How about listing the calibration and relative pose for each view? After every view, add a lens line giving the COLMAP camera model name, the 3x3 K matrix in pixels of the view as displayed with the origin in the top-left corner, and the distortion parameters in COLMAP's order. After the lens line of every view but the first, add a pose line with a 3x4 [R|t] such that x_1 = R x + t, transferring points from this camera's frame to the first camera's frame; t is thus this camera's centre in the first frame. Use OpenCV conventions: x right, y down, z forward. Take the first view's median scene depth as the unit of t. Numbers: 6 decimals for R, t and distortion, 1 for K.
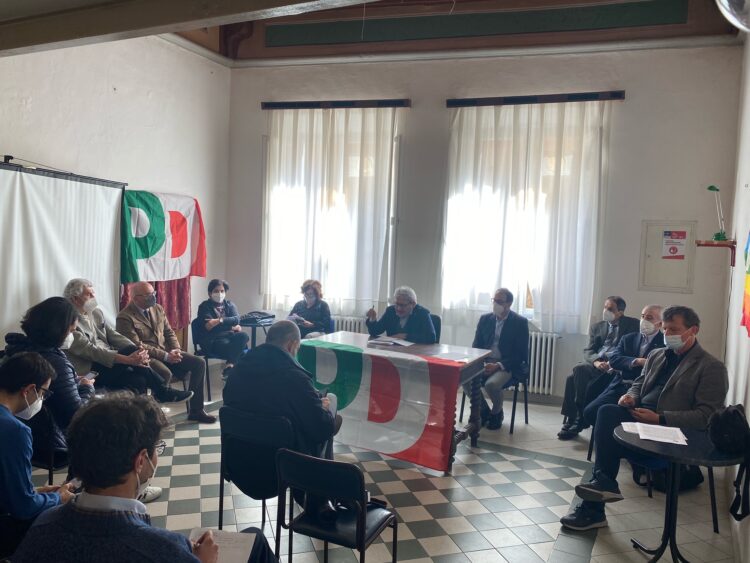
lens RADIAL K [[601.8, 0, 375.3], [0, 601.8, 249.0], [0, 0, 1]] dist [0.006108, 0.004625]
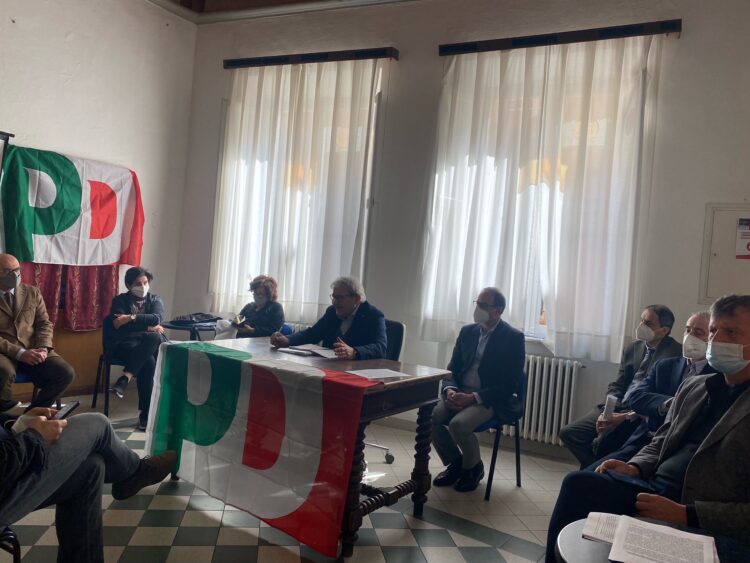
lens RADIAL K [[601.8, 0, 375.3], [0, 601.8, 249.0], [0, 0, 1]] dist [0.006108, 0.004625]
pose [[0.990351, 0.035345, -0.133996, 0.155545], [-0.042858, 0.997642, -0.053606, 0.057430], [0.131786, 0.058832, 0.989531, 0.254848]]
